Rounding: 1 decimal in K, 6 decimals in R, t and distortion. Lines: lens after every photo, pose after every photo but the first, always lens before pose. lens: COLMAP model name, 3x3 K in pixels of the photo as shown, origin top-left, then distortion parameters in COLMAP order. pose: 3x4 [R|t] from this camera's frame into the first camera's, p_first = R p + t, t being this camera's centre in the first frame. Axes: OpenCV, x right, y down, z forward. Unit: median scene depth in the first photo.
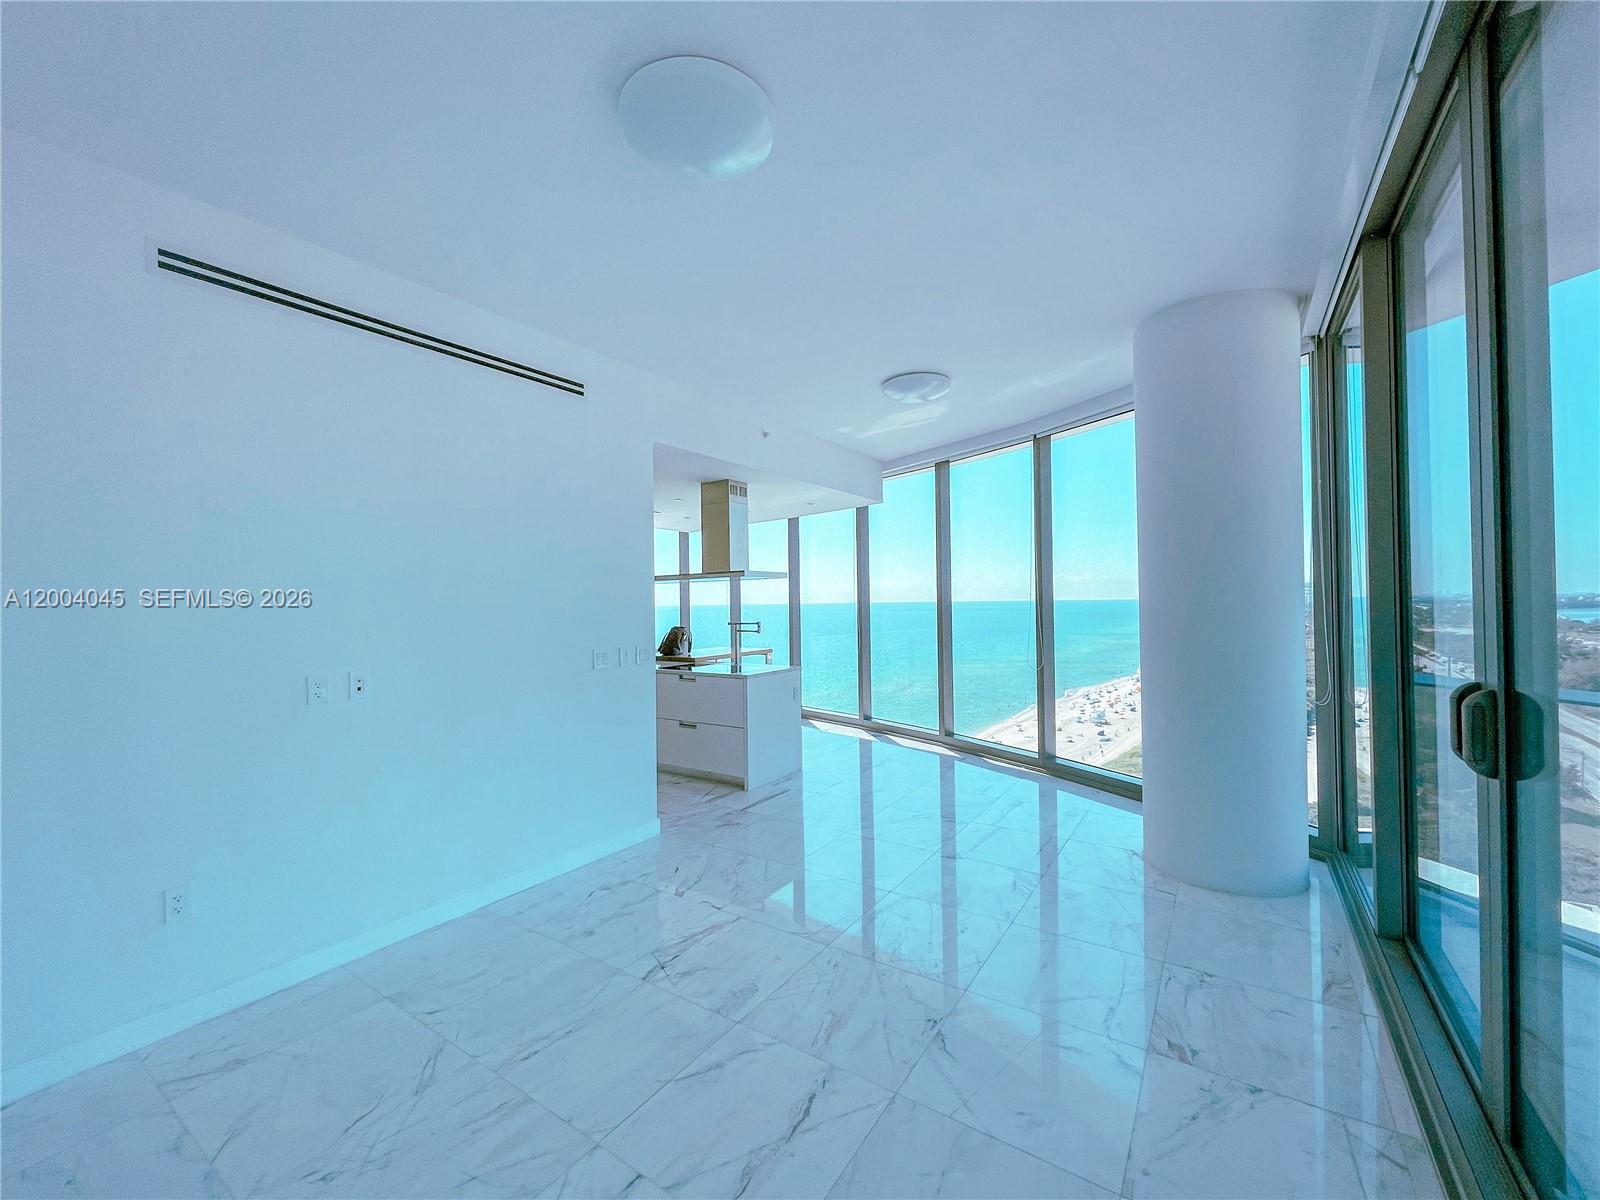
lens RADIAL K [[655.9, 0, 806.4], [0, 655.9, 589.7], [0, 0, 1]] dist [0.002599, -0.001072]
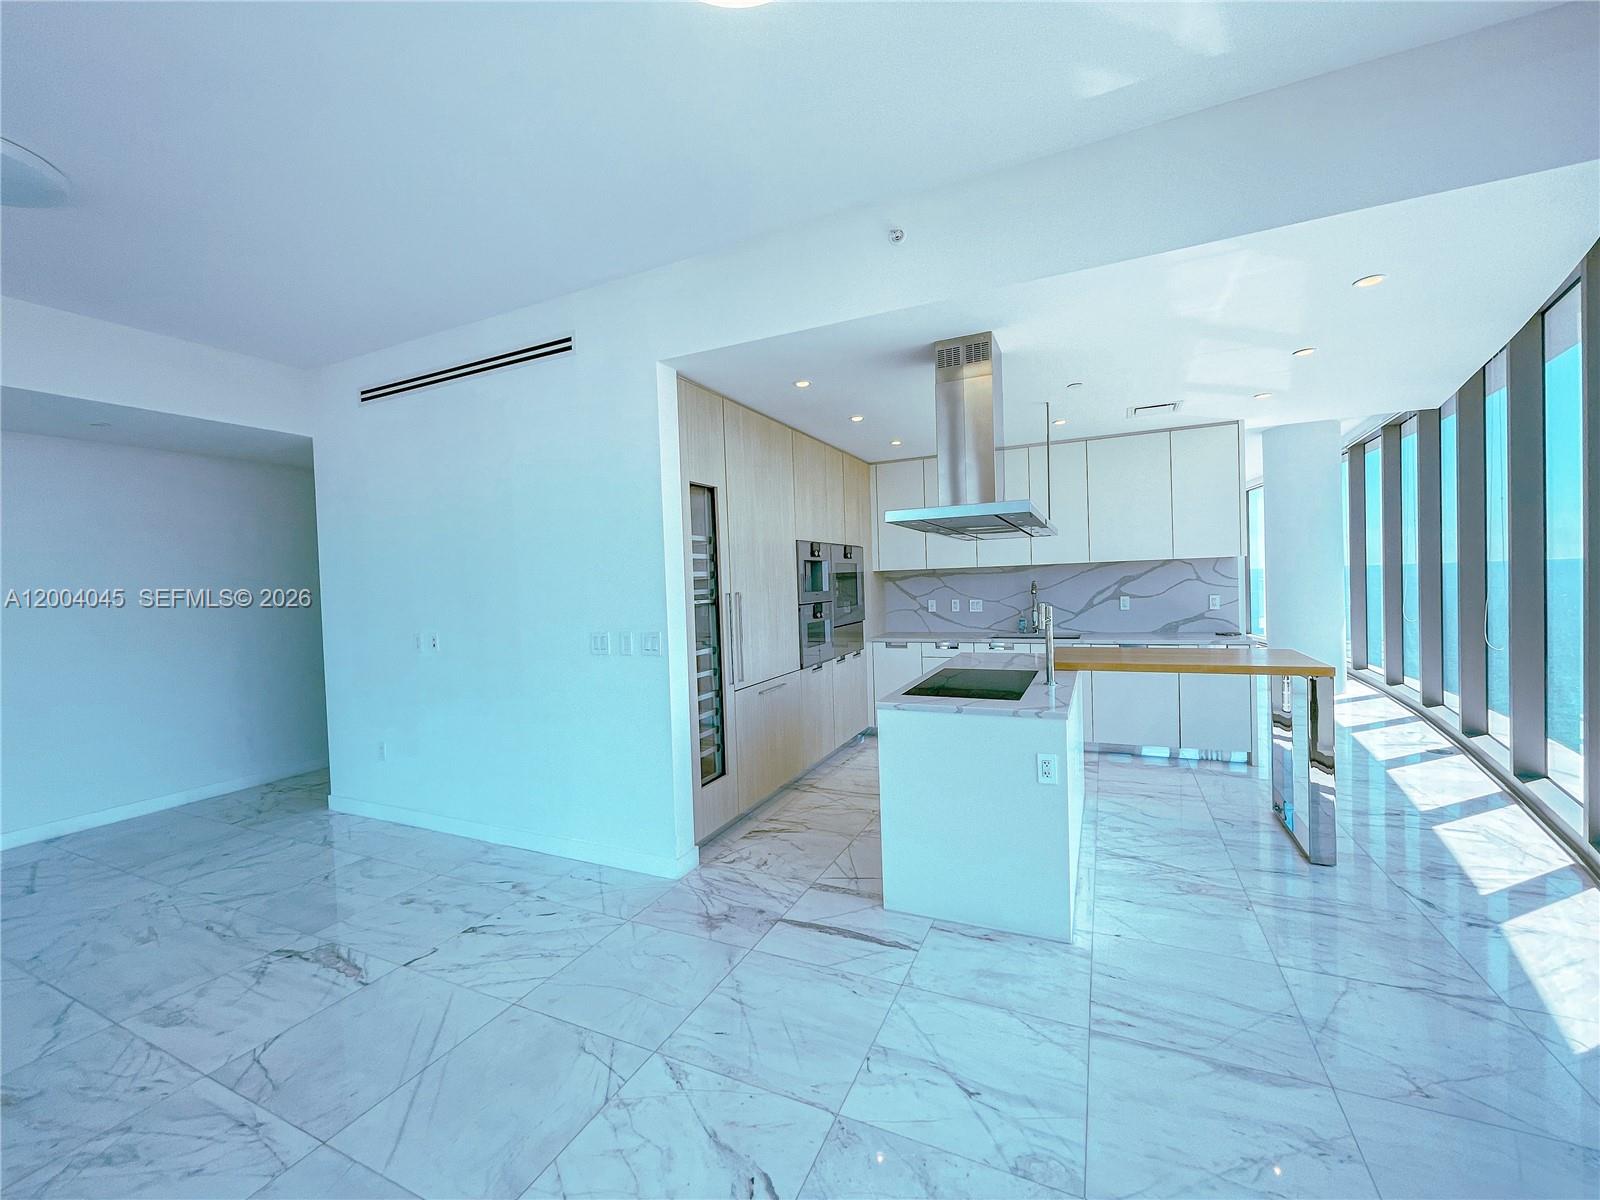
lens RADIAL K [[655.9, 0, 797.0], [0, 655.9, 595.8], [0, 0, 1]] dist [0.002599, -0.001072]
pose [[0.138415, 0.033621, -0.989803, 0.729063], [0.047449, 0.998051, 0.040537, 0.021807], [0.989237, -0.052576, 0.136550, 1.408506]]
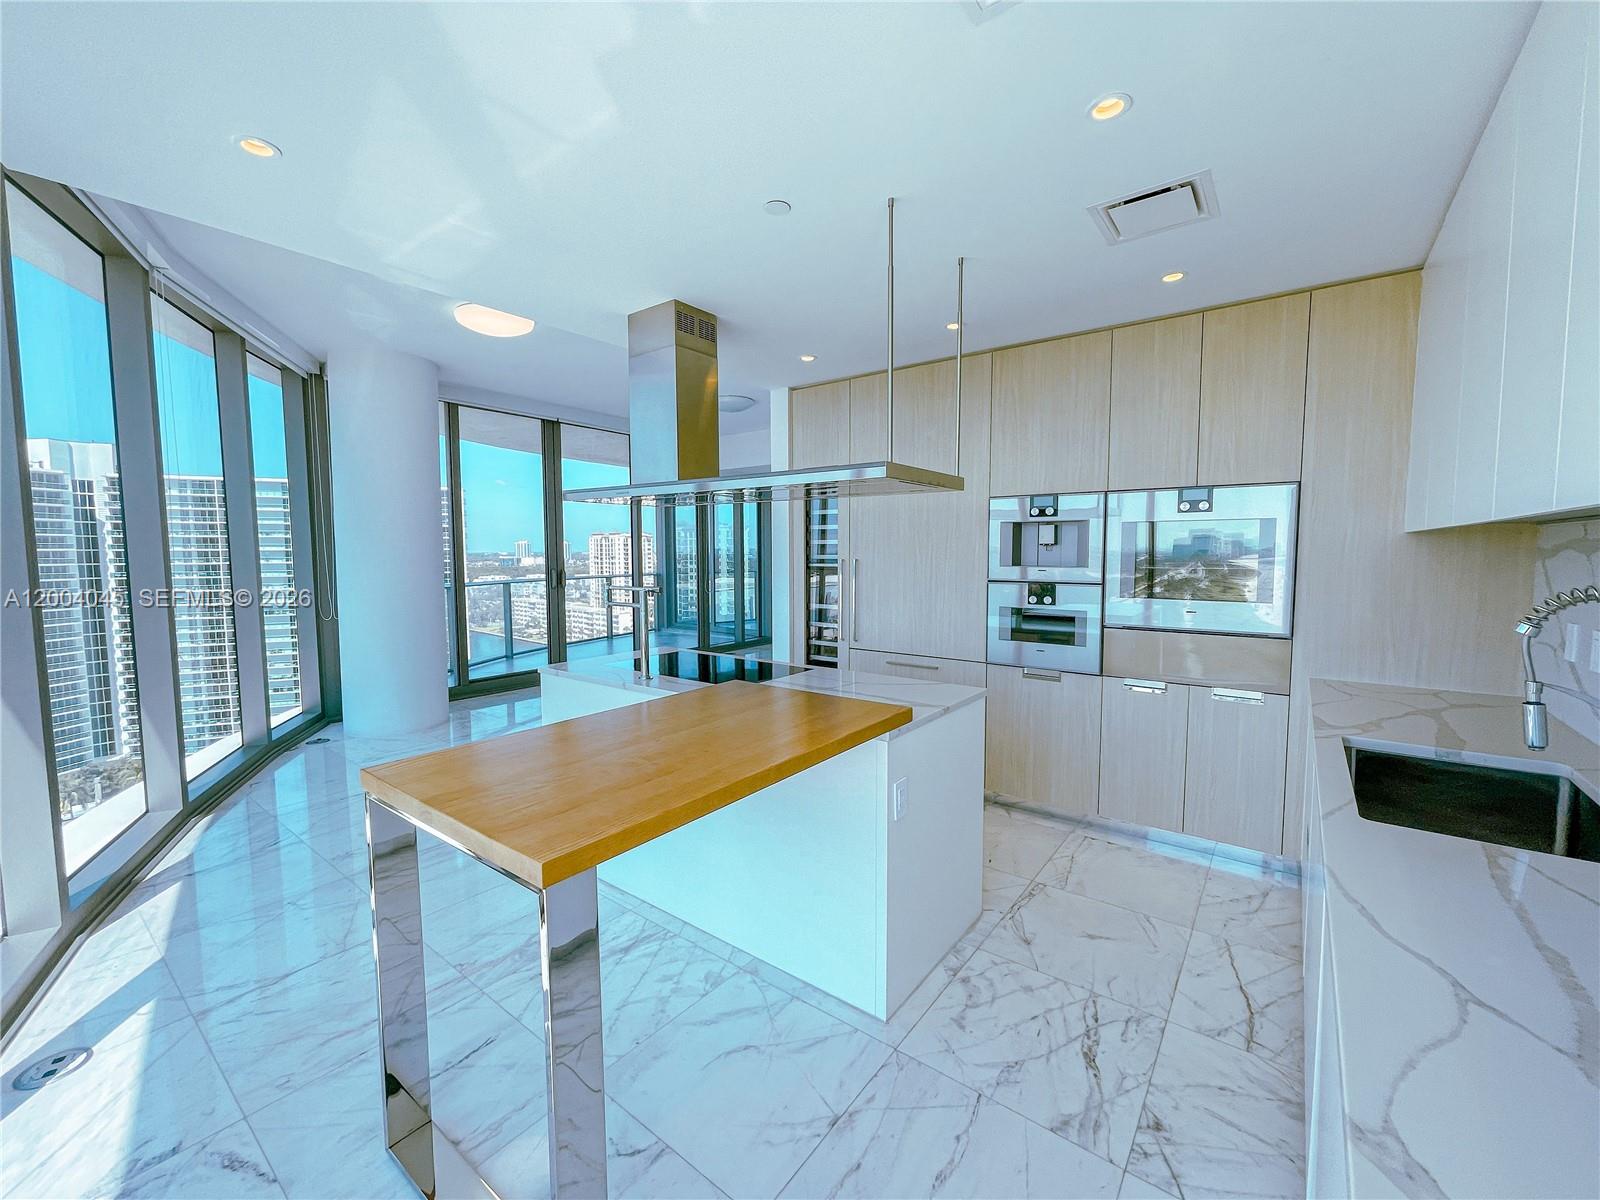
lens RADIAL K [[655.9, 0, 800.0], [0, 655.9, 598.5], [0, 0, 1]] dist [0.002599, -0.001072]
pose [[-0.996939, 0.011045, 0.077397, -0.467912], [0.015868, 0.997951, 0.061978, 0.056141], [-0.076553, 0.063017, -0.995072, 2.759933]]
